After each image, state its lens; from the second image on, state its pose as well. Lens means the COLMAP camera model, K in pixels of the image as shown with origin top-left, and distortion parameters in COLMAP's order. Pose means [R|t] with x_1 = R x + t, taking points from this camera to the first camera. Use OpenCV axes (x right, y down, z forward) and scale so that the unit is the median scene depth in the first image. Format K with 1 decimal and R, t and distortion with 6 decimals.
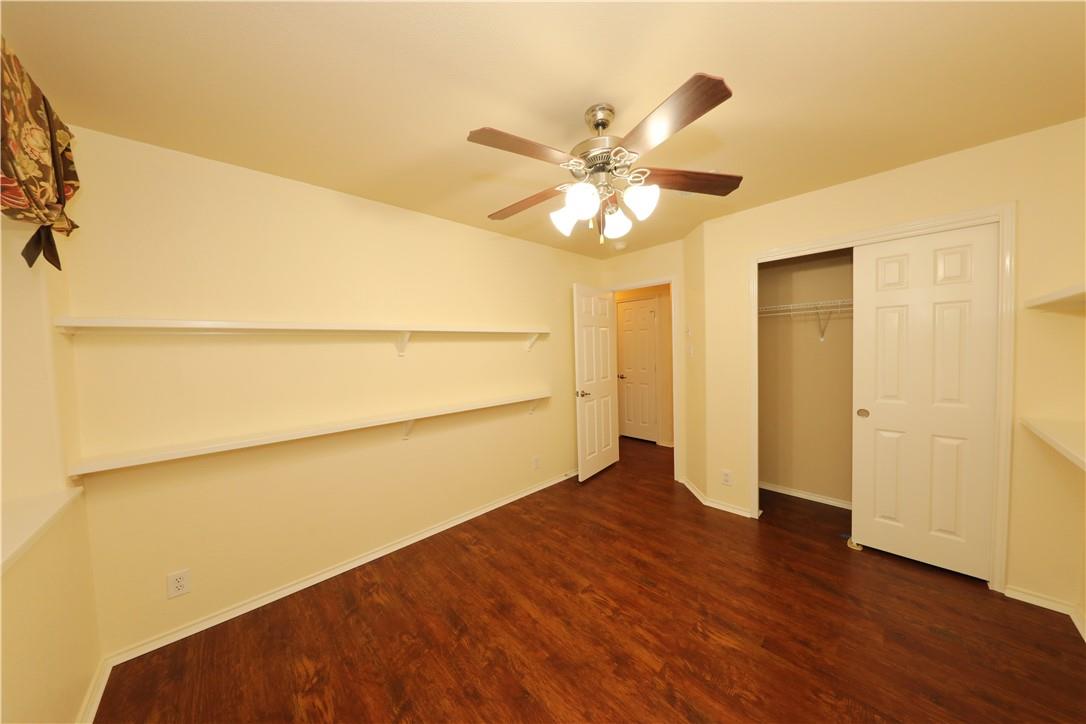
lens RADIAL K [[340.6, 0, 539.1], [0, 340.6, 360.4], [0, 0, 1]] dist [-0.004927, -0.000718]
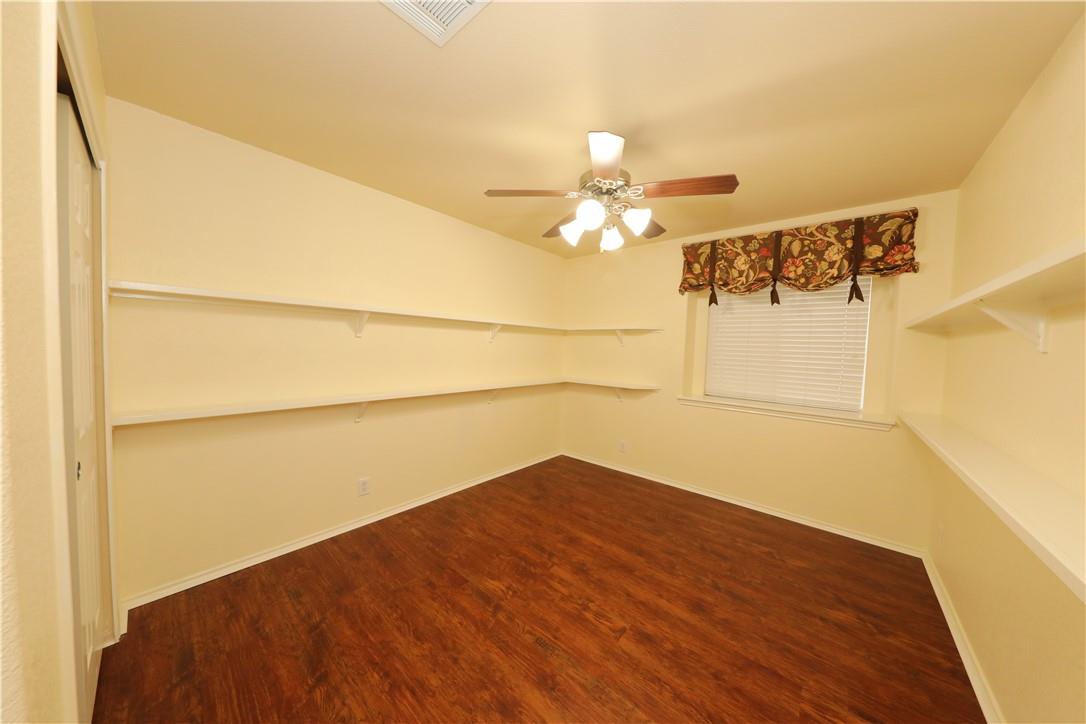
lens RADIAL K [[340.6, 0, 545.1], [0, 340.6, 361.0], [0, 0, 1]] dist [-0.004927, -0.000718]
pose [[-0.992824, 0.005663, -0.119454, 0.453893], [-0.004341, 0.996513, 0.083320, -0.046941], [0.119509, 0.083241, -0.989337, 1.893759]]
